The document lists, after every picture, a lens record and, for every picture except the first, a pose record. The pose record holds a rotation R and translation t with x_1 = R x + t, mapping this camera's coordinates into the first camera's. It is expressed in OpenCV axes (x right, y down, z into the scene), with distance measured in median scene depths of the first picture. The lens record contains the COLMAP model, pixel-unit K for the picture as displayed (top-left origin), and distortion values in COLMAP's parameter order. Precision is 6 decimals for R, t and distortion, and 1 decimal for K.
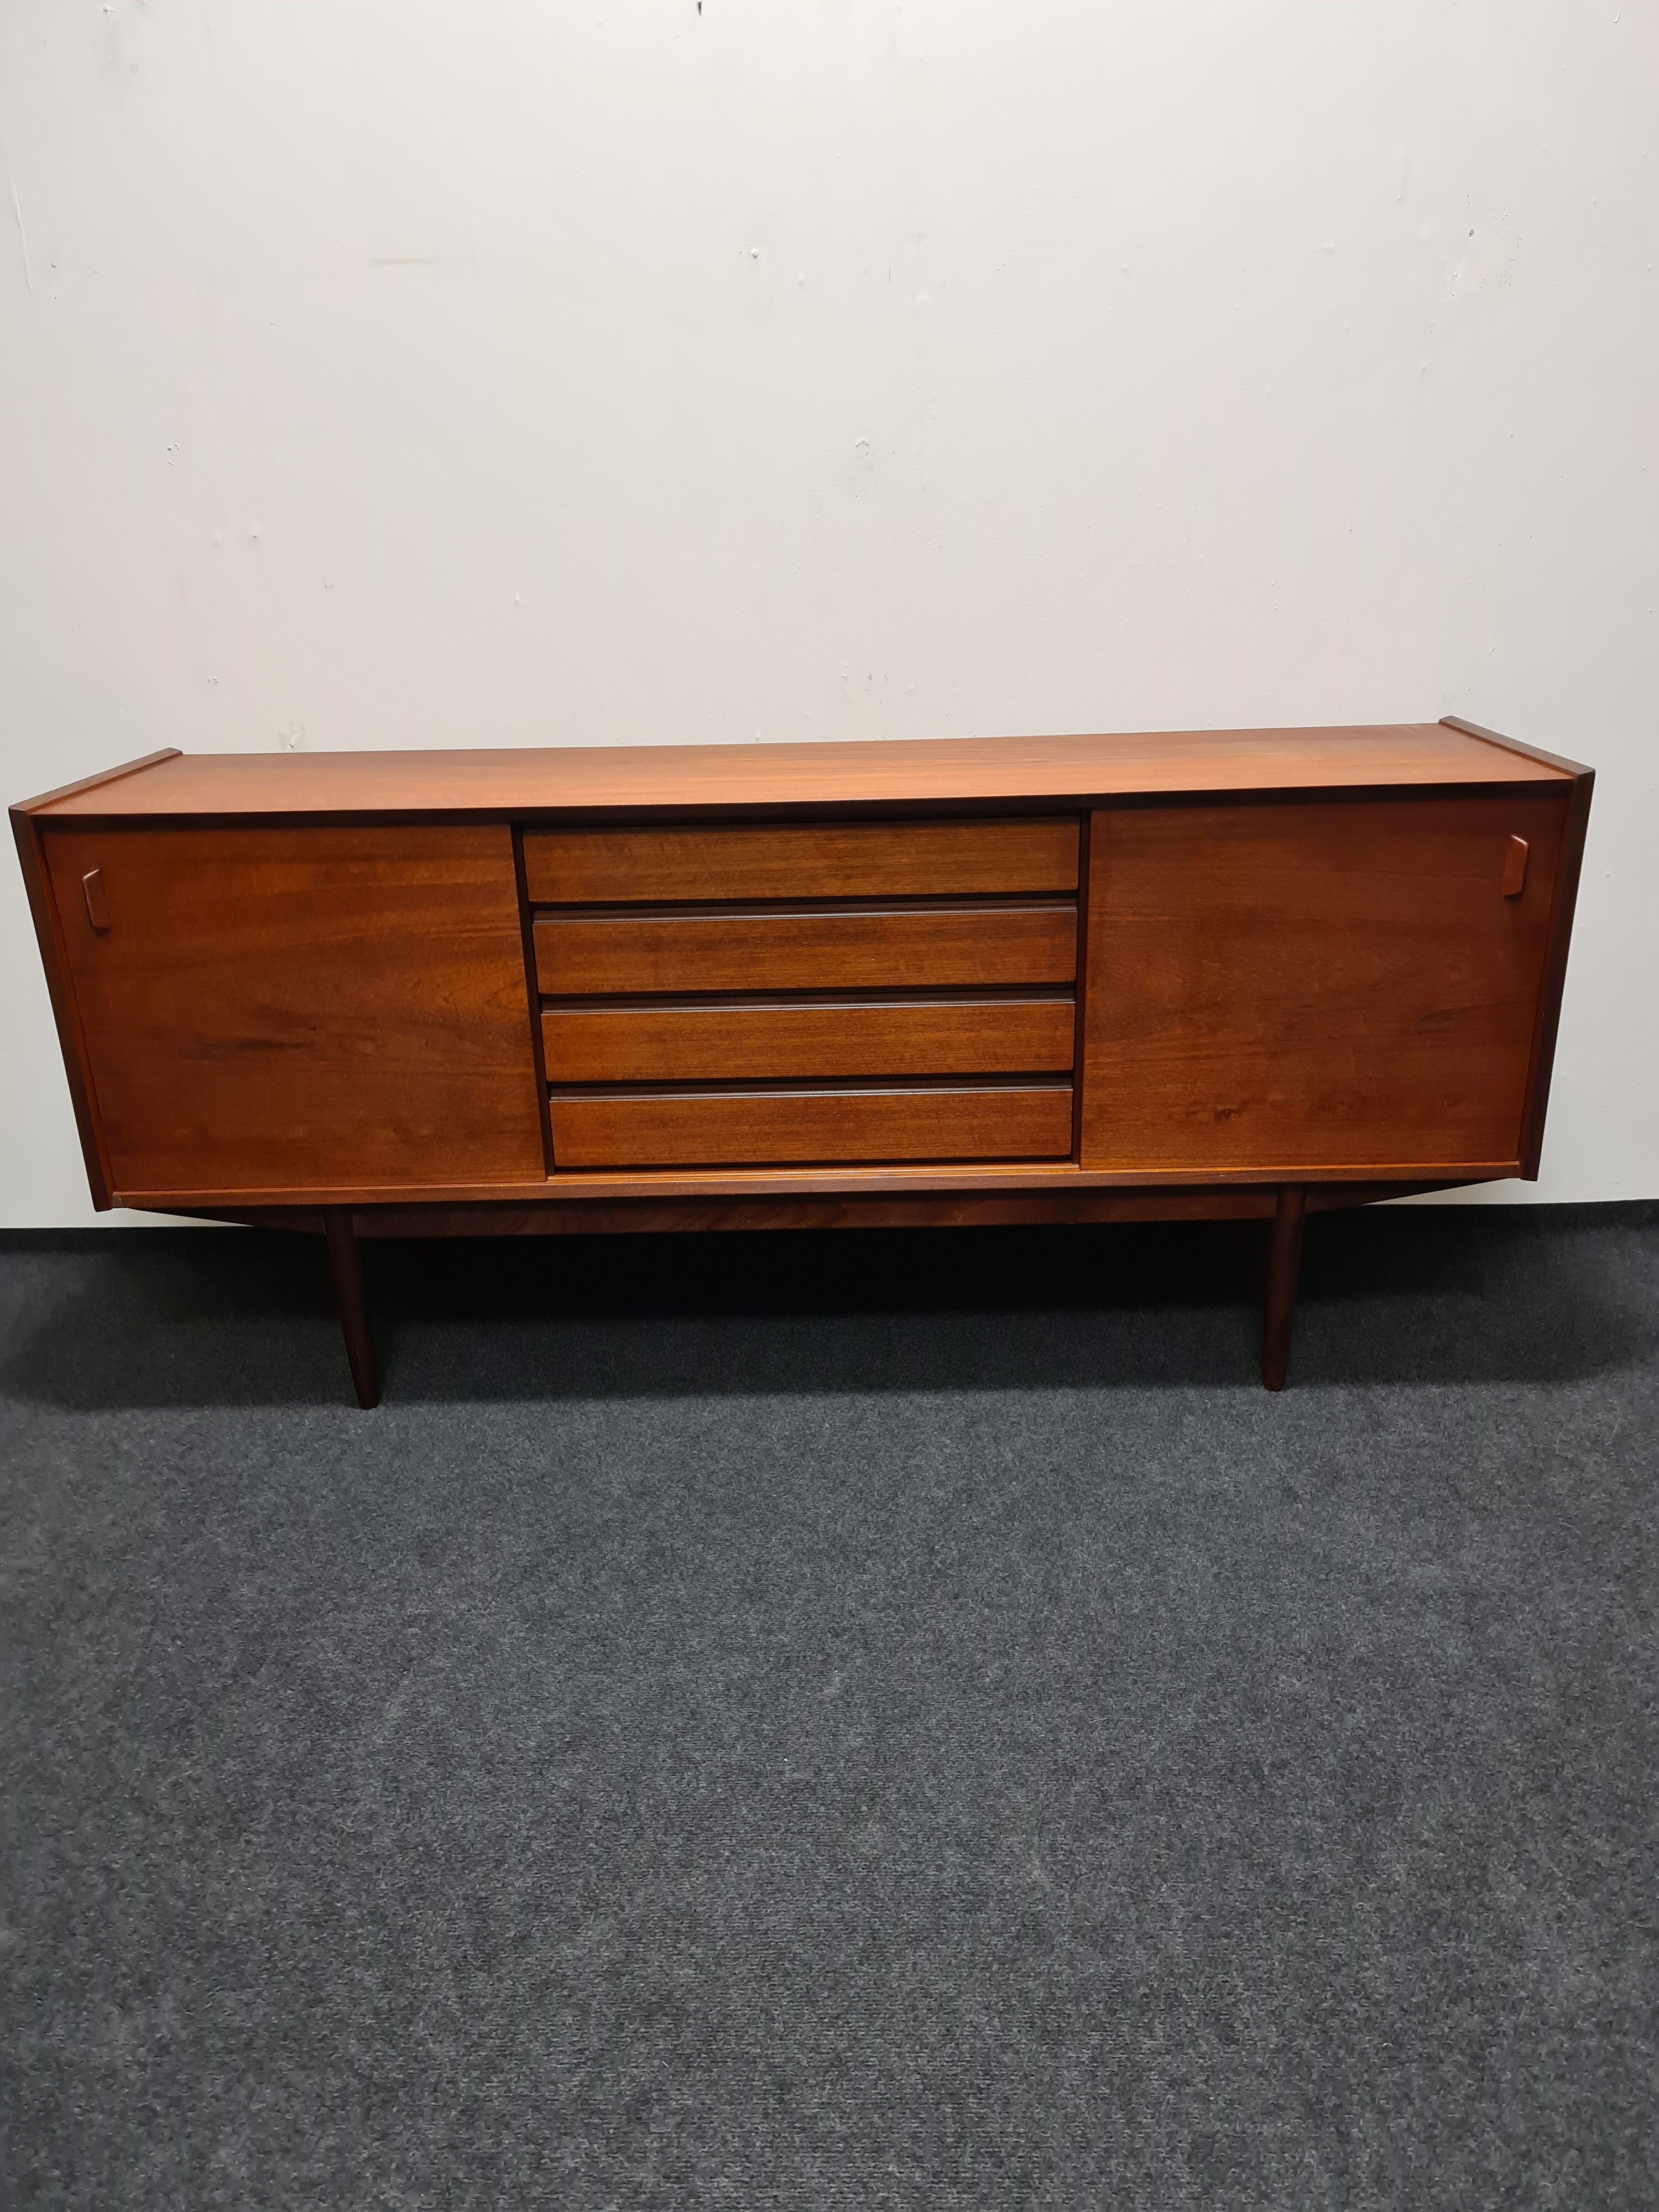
lens RADIAL K [[1620.9, 0, 847.1], [0, 1620.9, 1104.0], [0, 0, 1]] dist [0.072702, -0.052958]
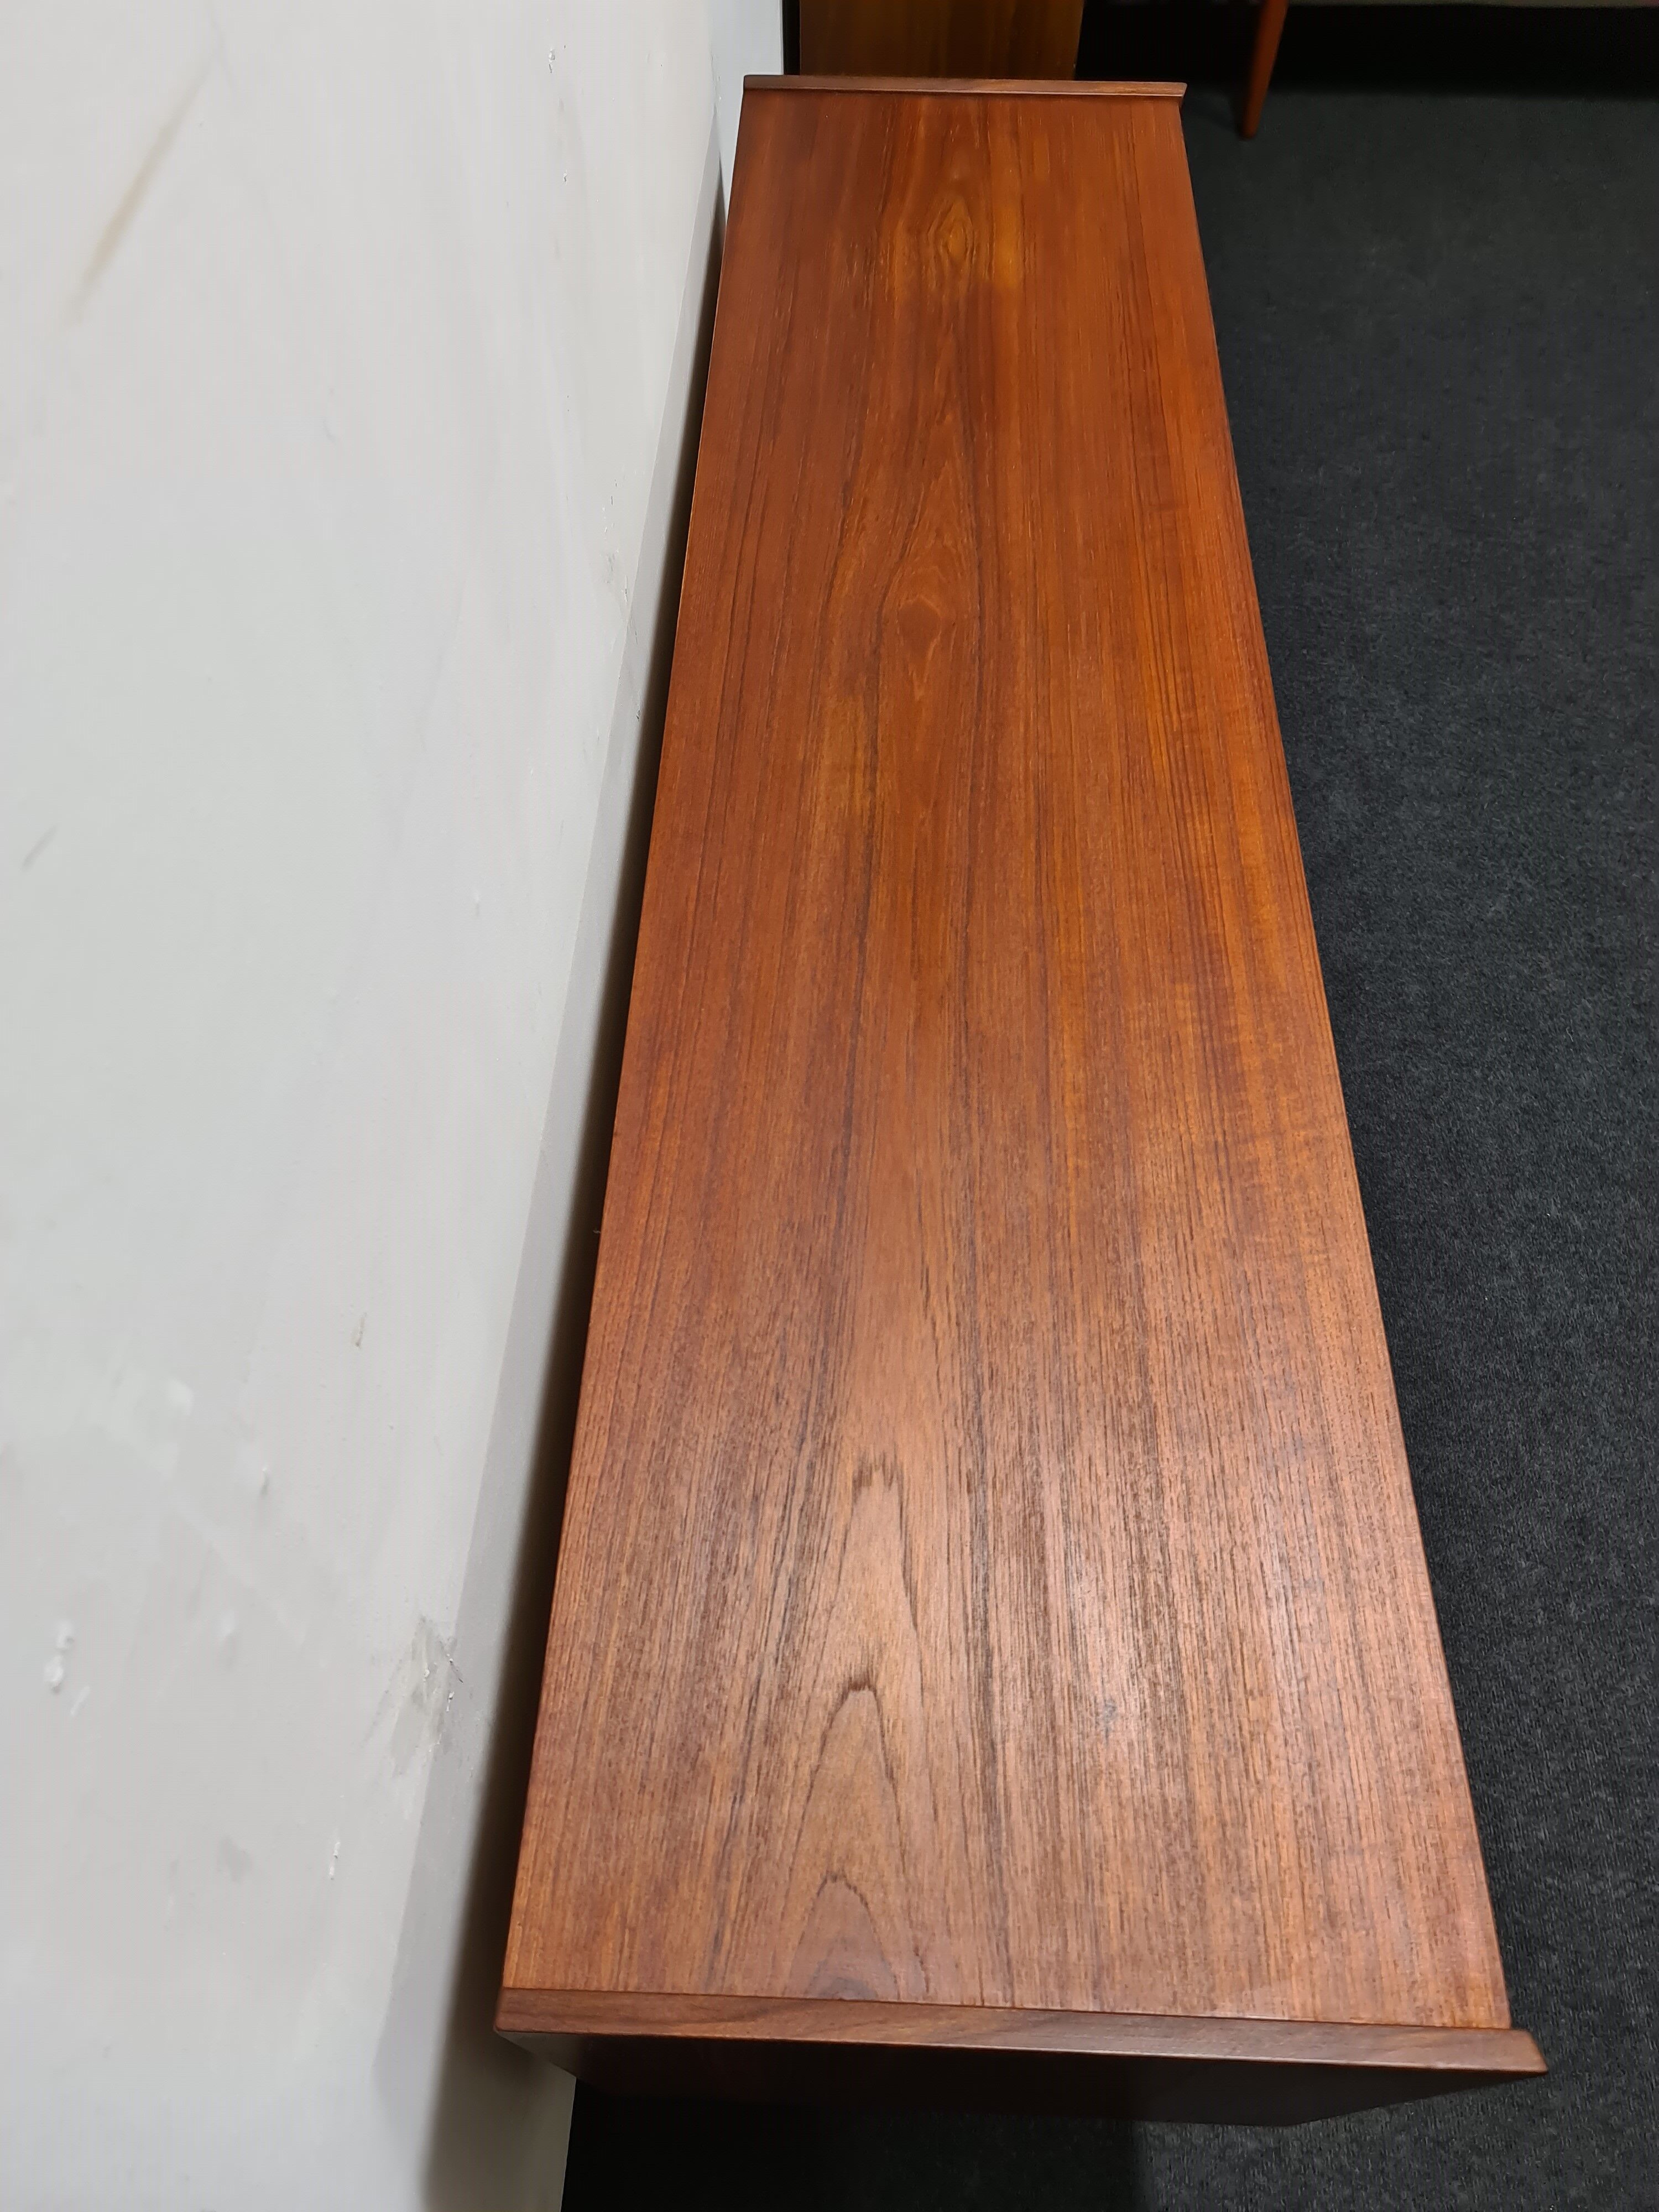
lens RADIAL K [[1620.9, 0, 834.1], [0, 1620.9, 1107.5], [0, 0, 1]] dist [0.072702, -0.052958]
pose [[0.027226, -0.811898, 0.583164, -0.526873], [0.339606, 0.556195, 0.758495, -0.608593], [-0.940174, 0.177395, 0.290869, 0.960790]]
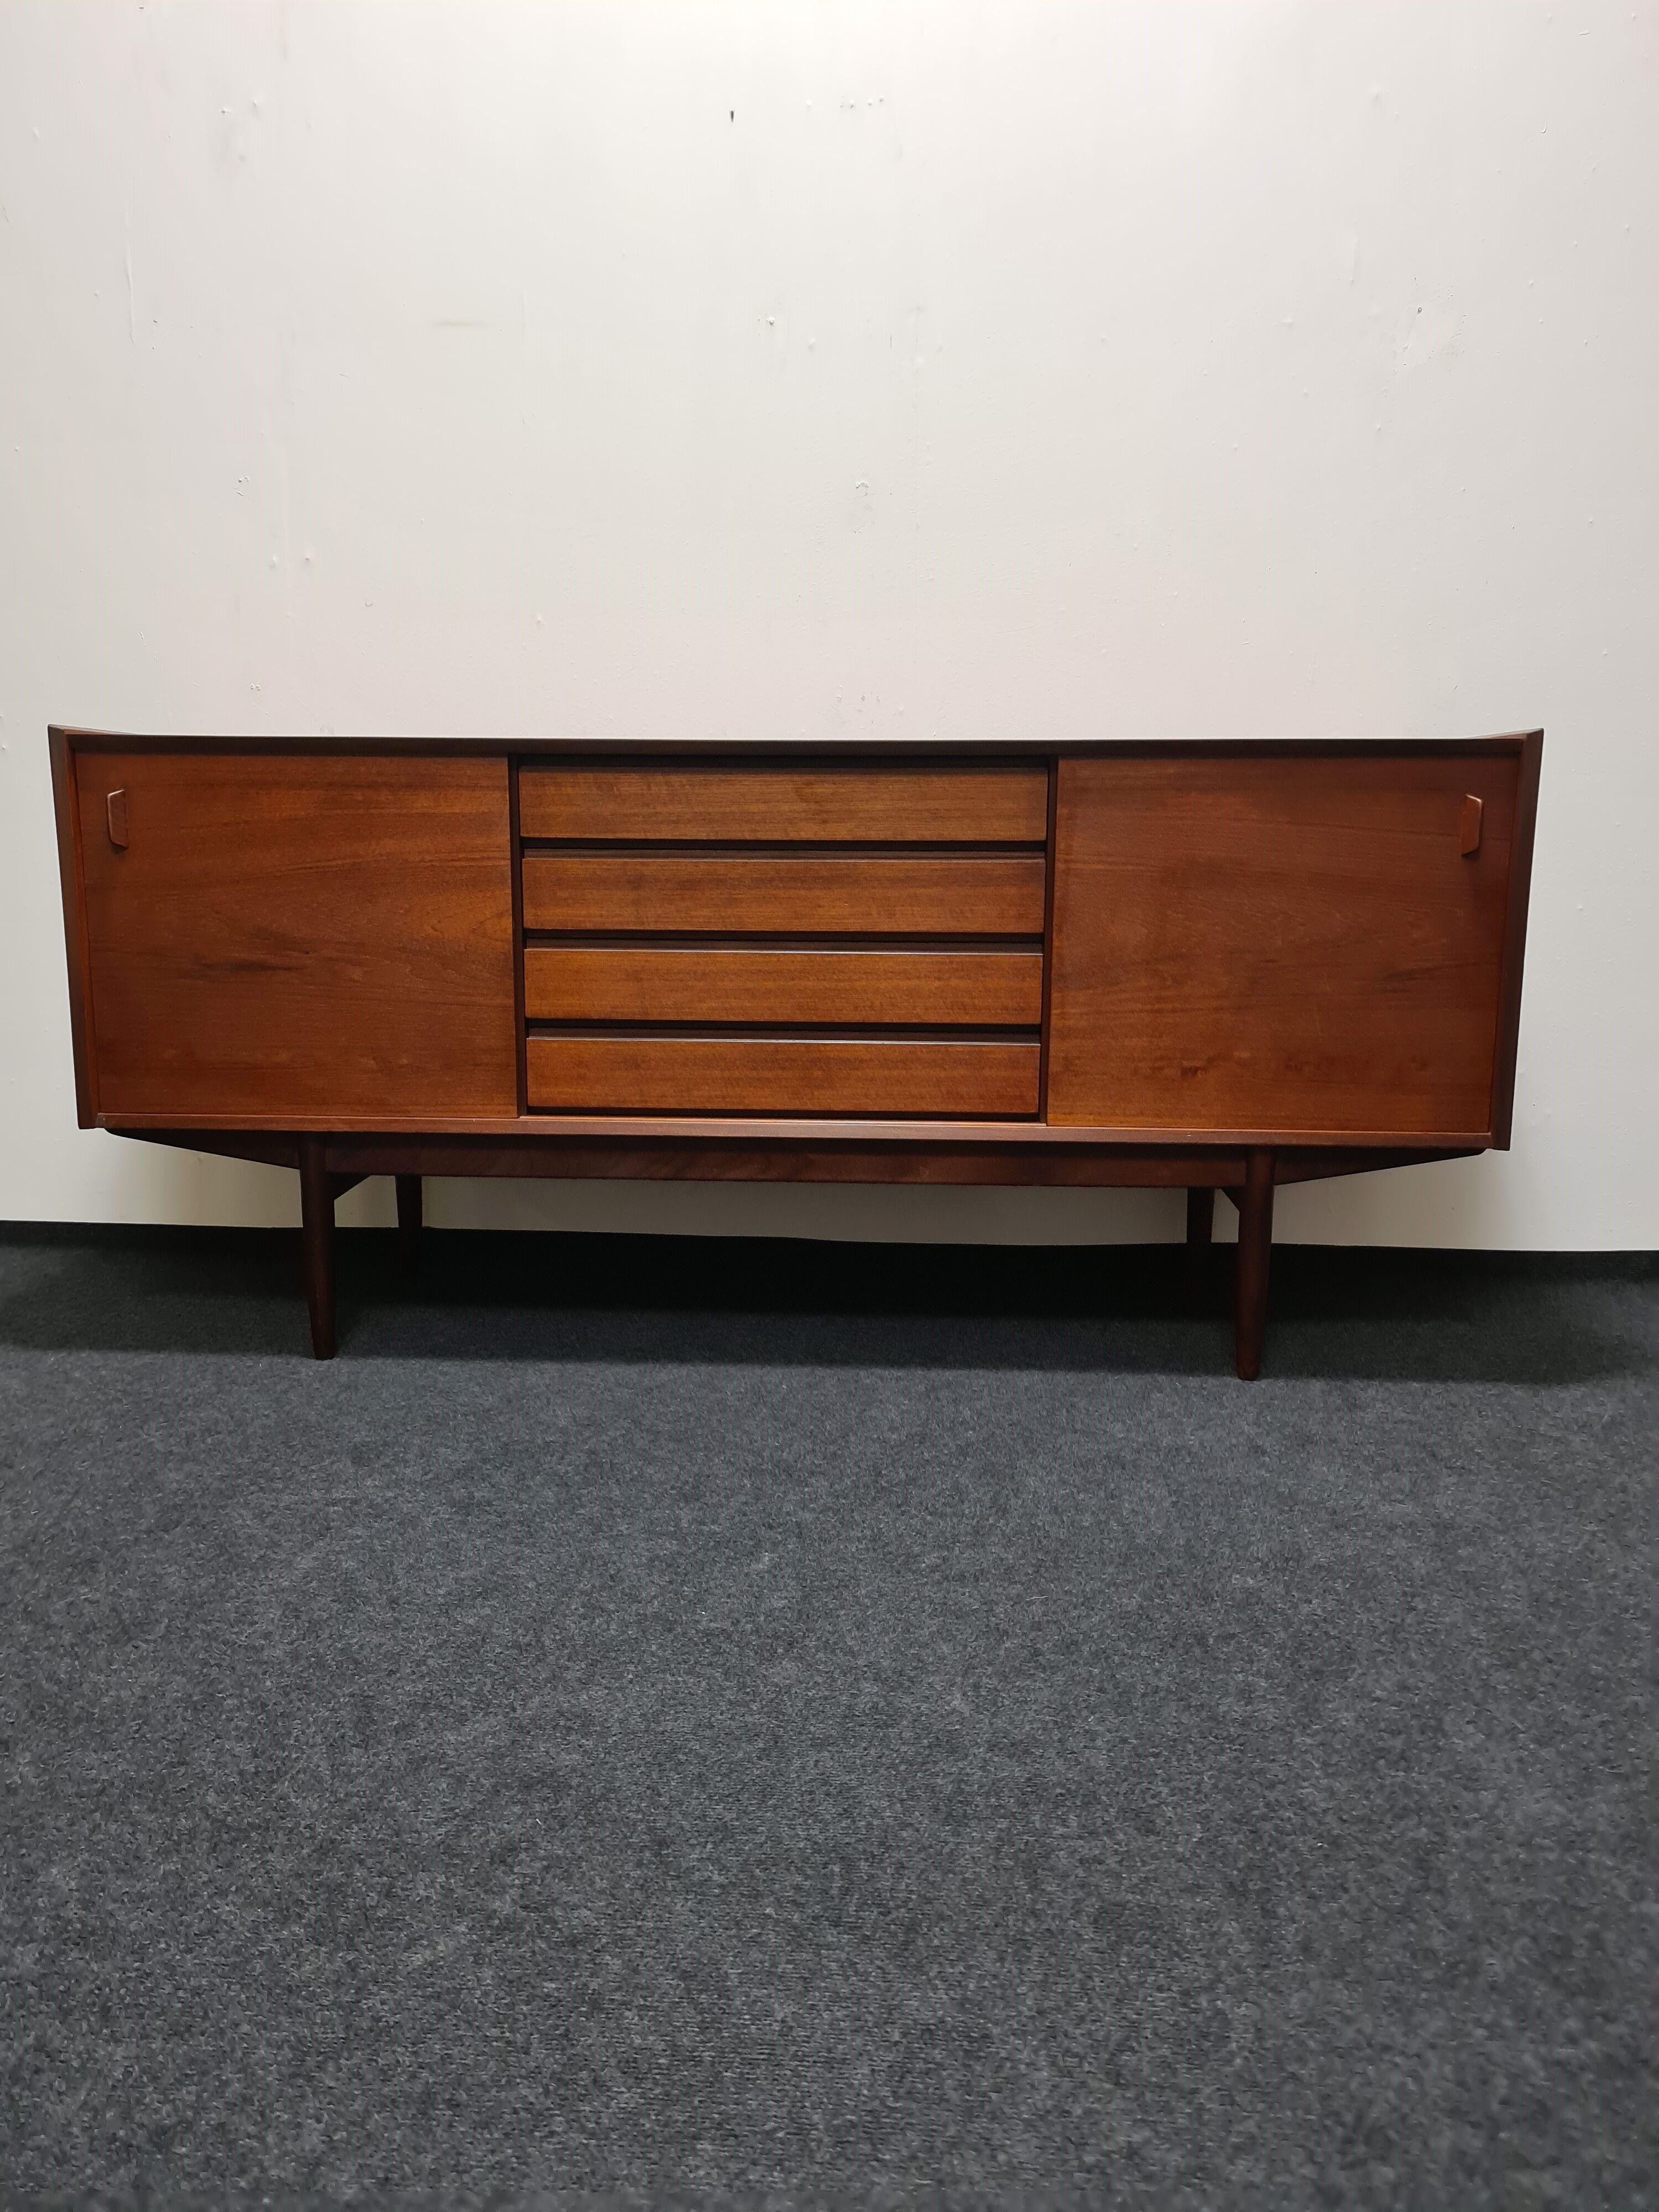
lens RADIAL K [[1620.9, 0, 817.9], [0, 1620.9, 1076.9], [0, 0, 1]] dist [0.072702, -0.052958]
pose [[0.998413, 0.037087, -0.042375, 0.045946], [-0.044772, 0.979203, -0.197879, 0.224430], [0.034156, 0.199462, 0.979310, 0.009294]]
